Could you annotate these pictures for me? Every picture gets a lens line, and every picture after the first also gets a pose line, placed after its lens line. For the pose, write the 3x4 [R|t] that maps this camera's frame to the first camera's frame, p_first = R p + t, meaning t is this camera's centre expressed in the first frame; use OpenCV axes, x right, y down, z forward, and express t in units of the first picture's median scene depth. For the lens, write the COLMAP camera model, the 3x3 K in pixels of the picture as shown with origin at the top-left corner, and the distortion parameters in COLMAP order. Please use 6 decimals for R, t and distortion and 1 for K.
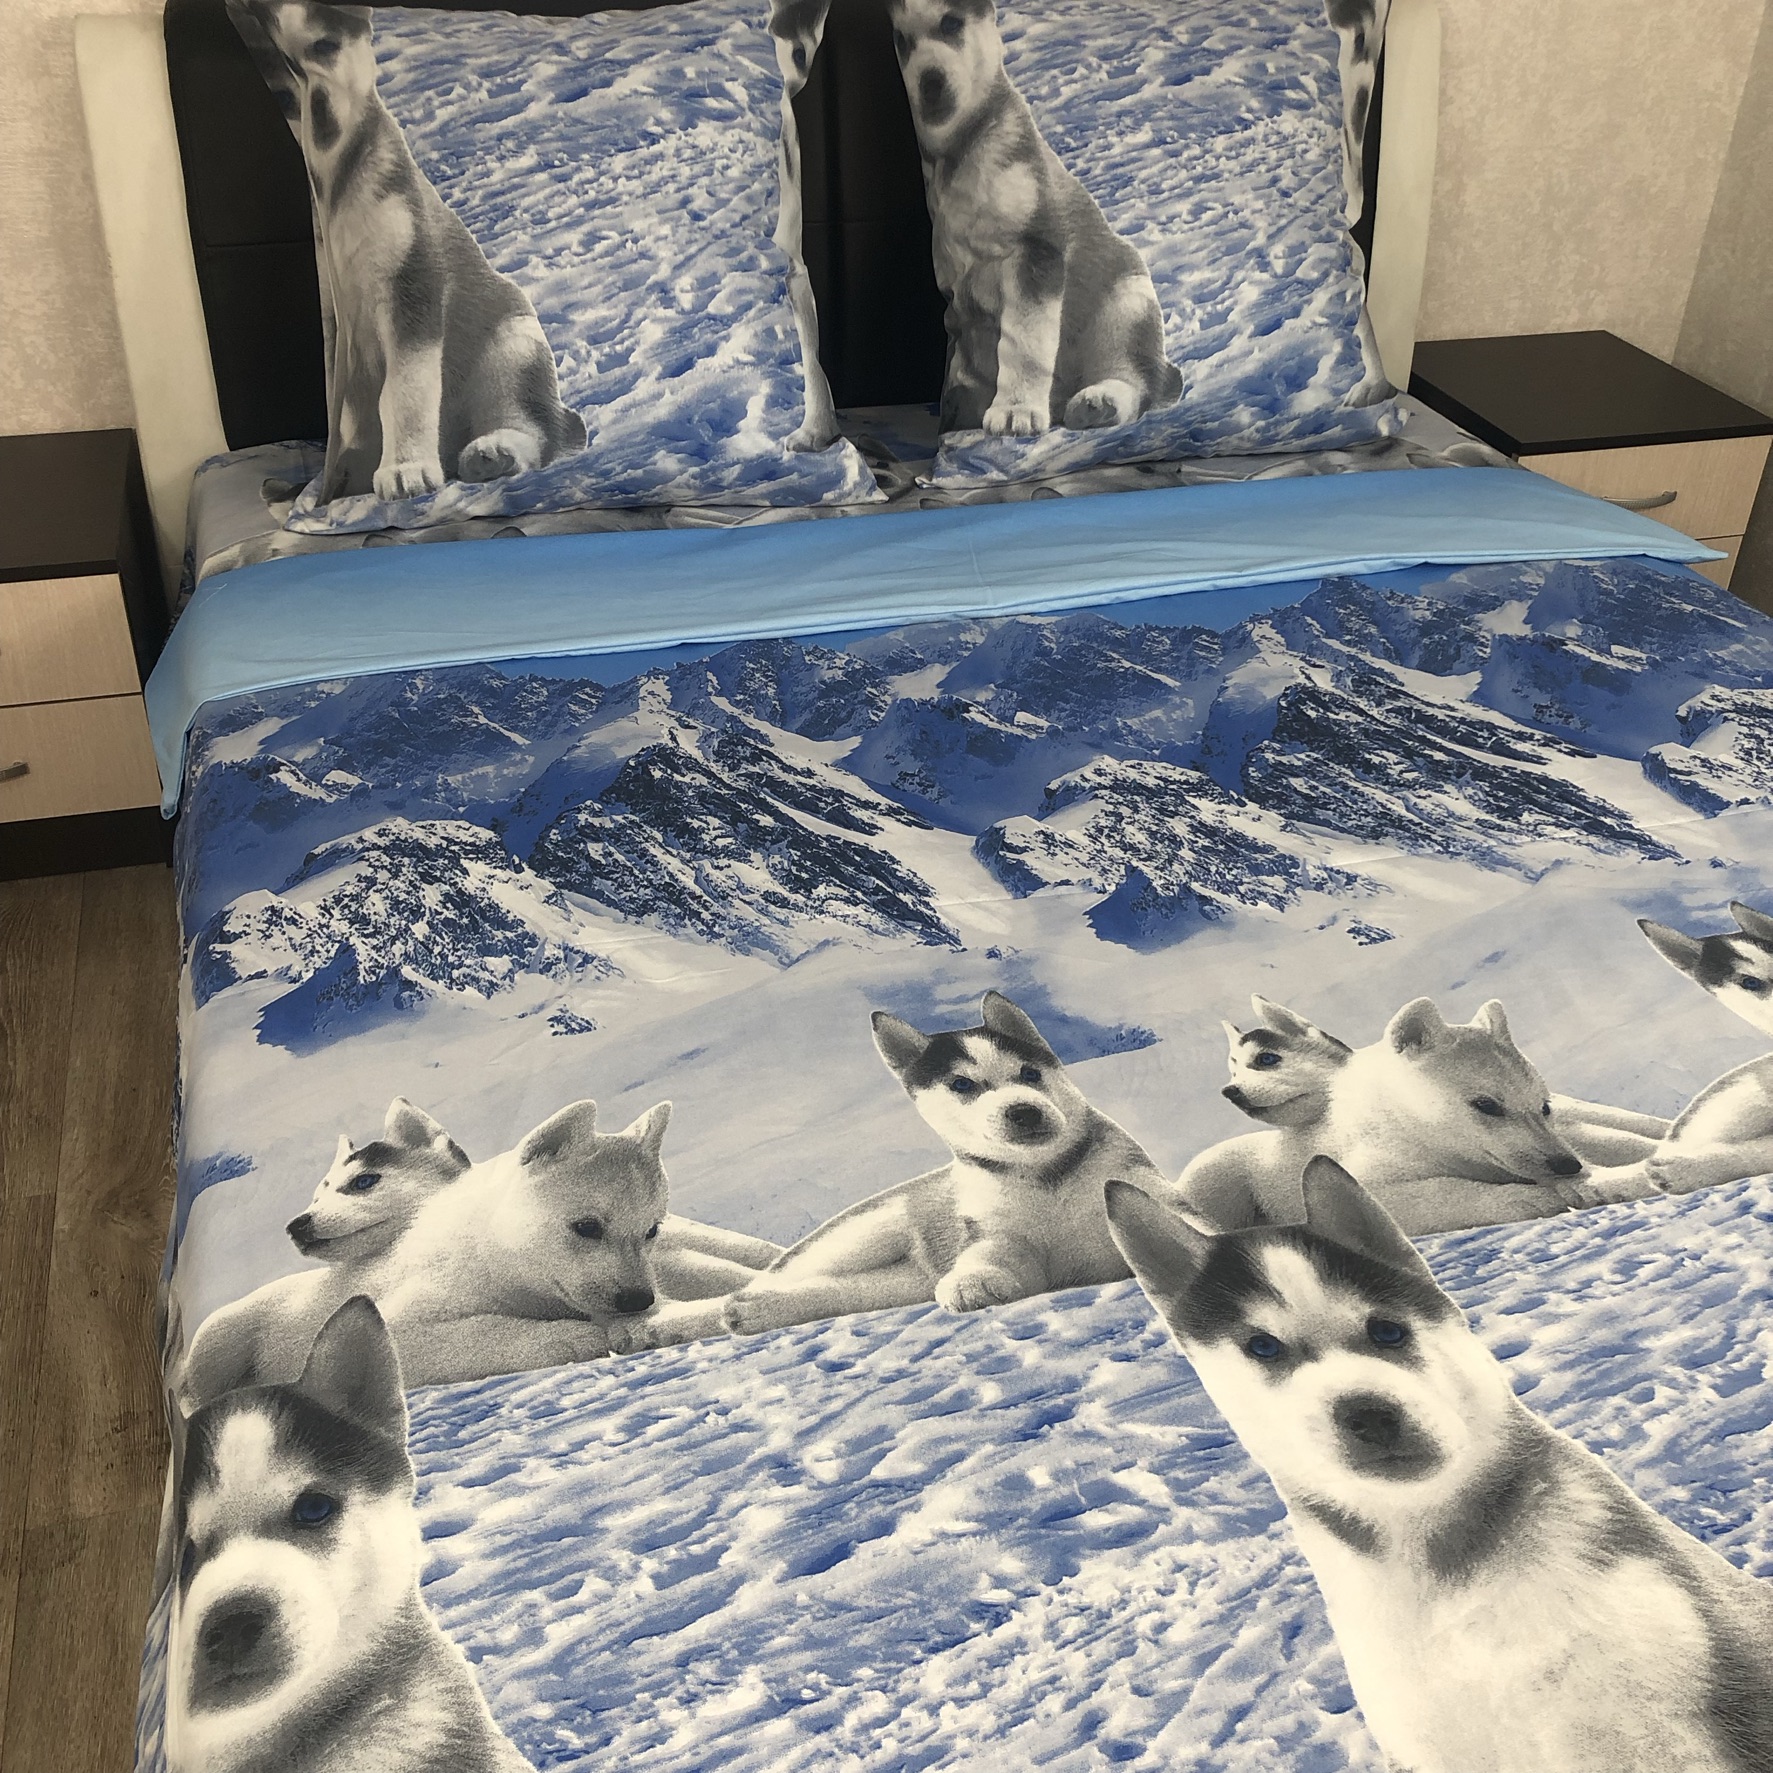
lens RADIAL K [[1862.3, 0, 820.0], [0, 1862.3, 887.7], [0, 0, 1]] dist [-0.014108, -0.006586]
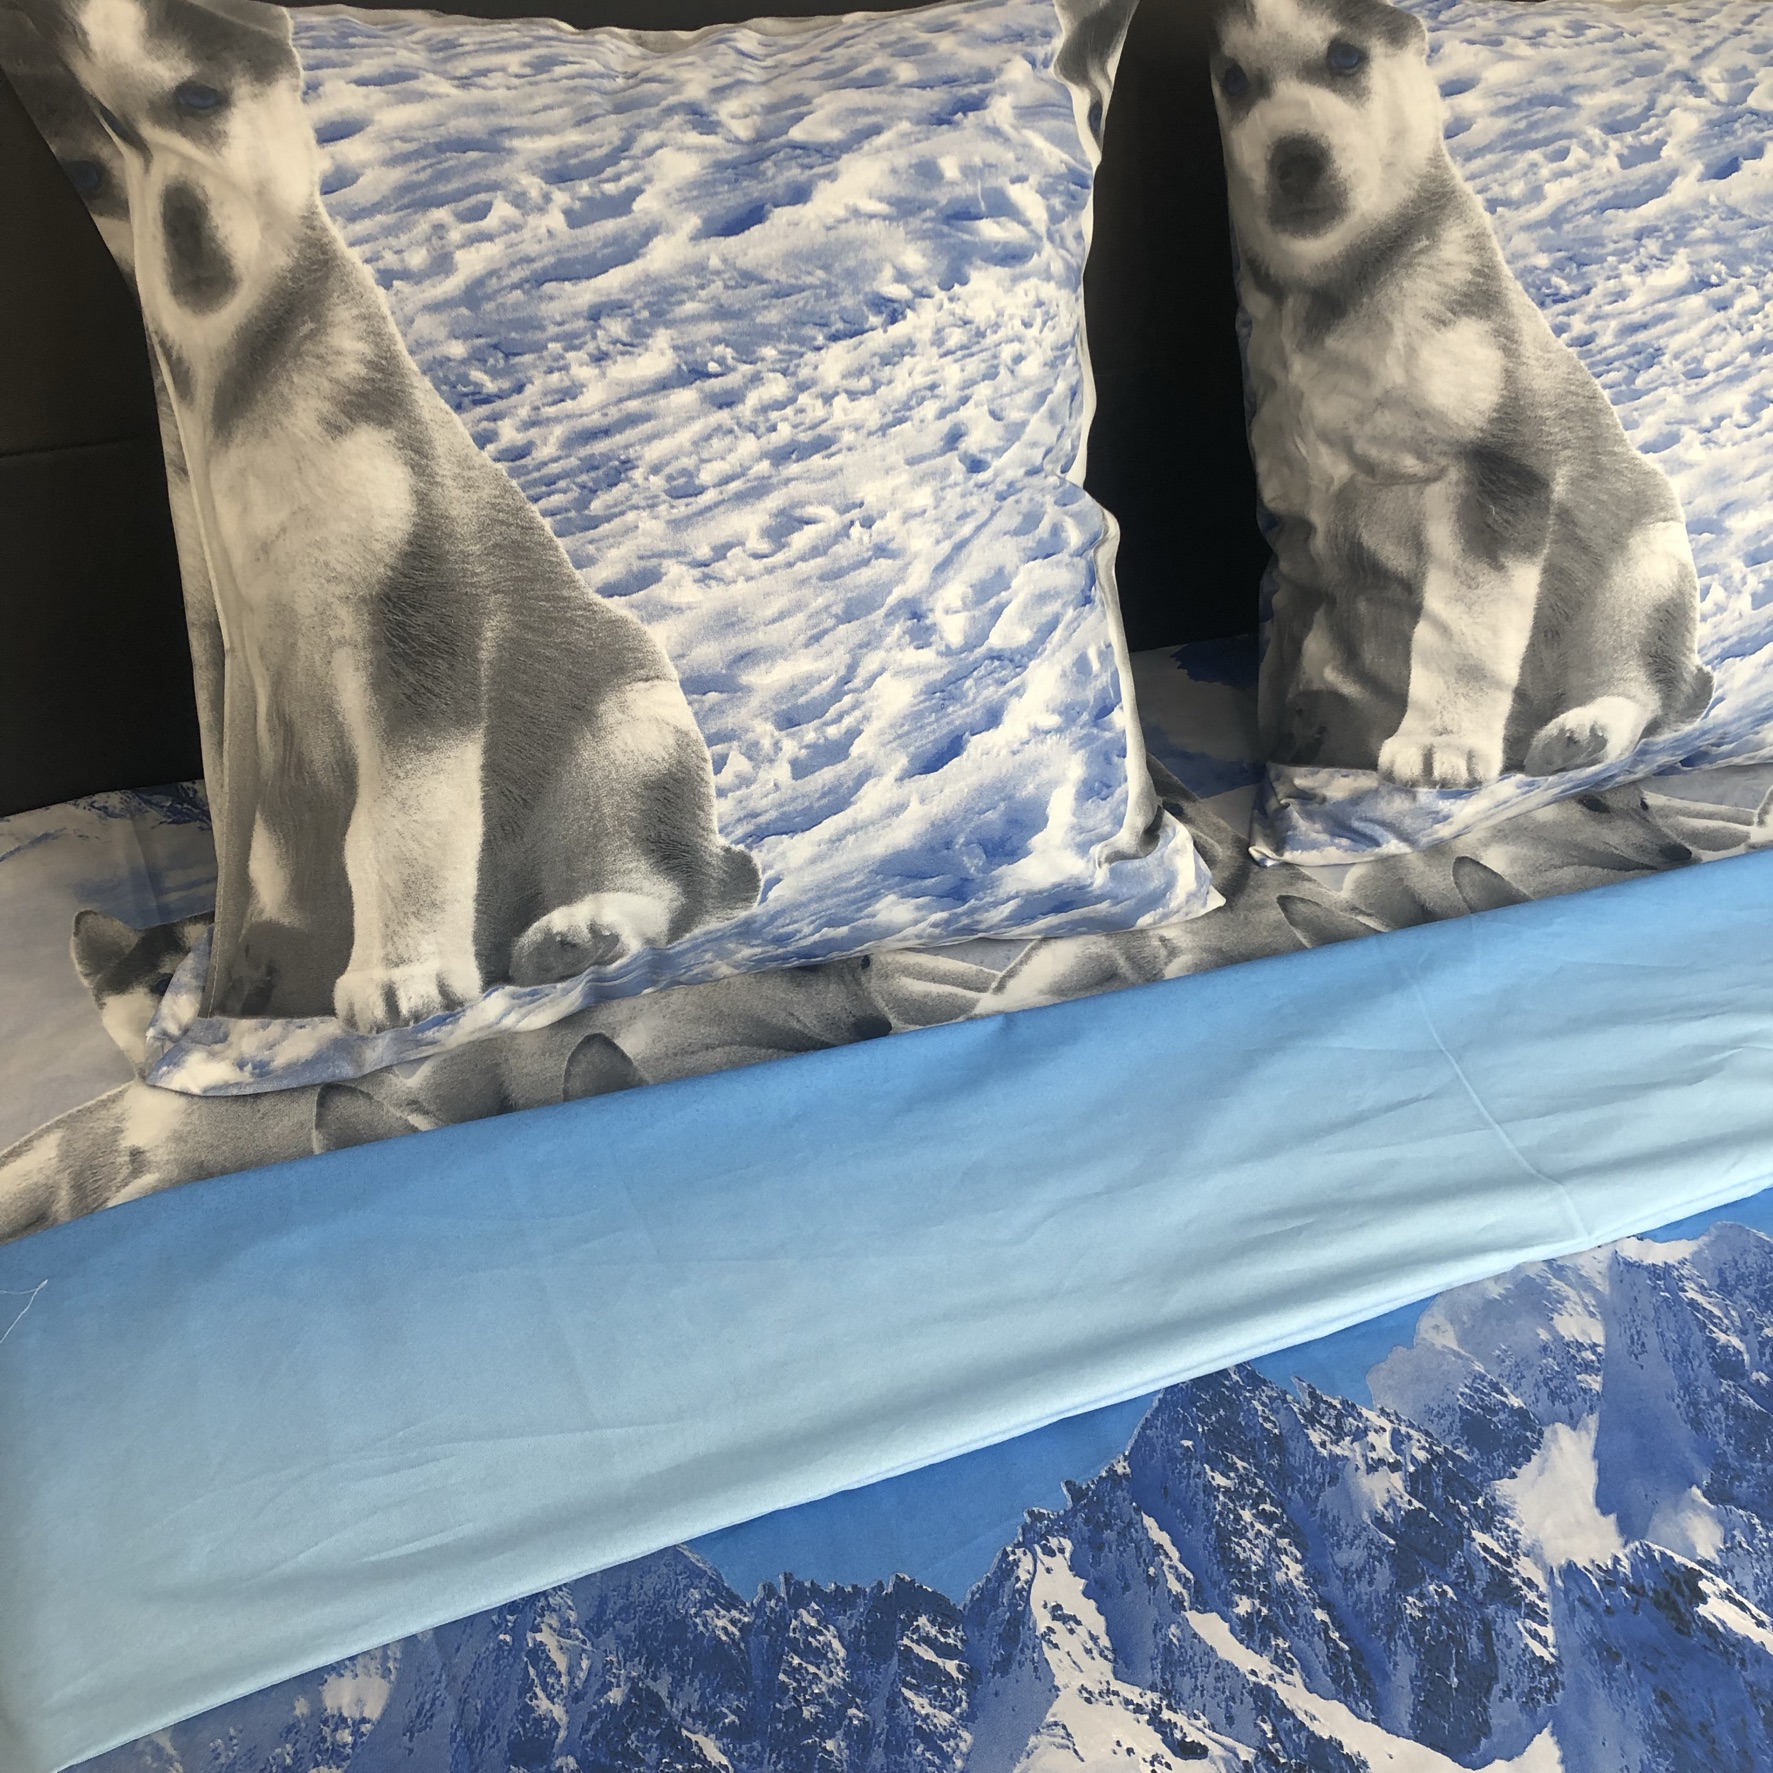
lens RADIAL K [[1921.6, 0, 864.1], [0, 1921.6, 884.5], [0, 0, 1]] dist [0.107881, -0.342901]
pose [[0.986781, -0.034645, 0.158311, -0.182867], [0.025620, 0.997947, 0.058694, -0.276811], [-0.160020, -0.053862, 0.985643, 0.475466]]
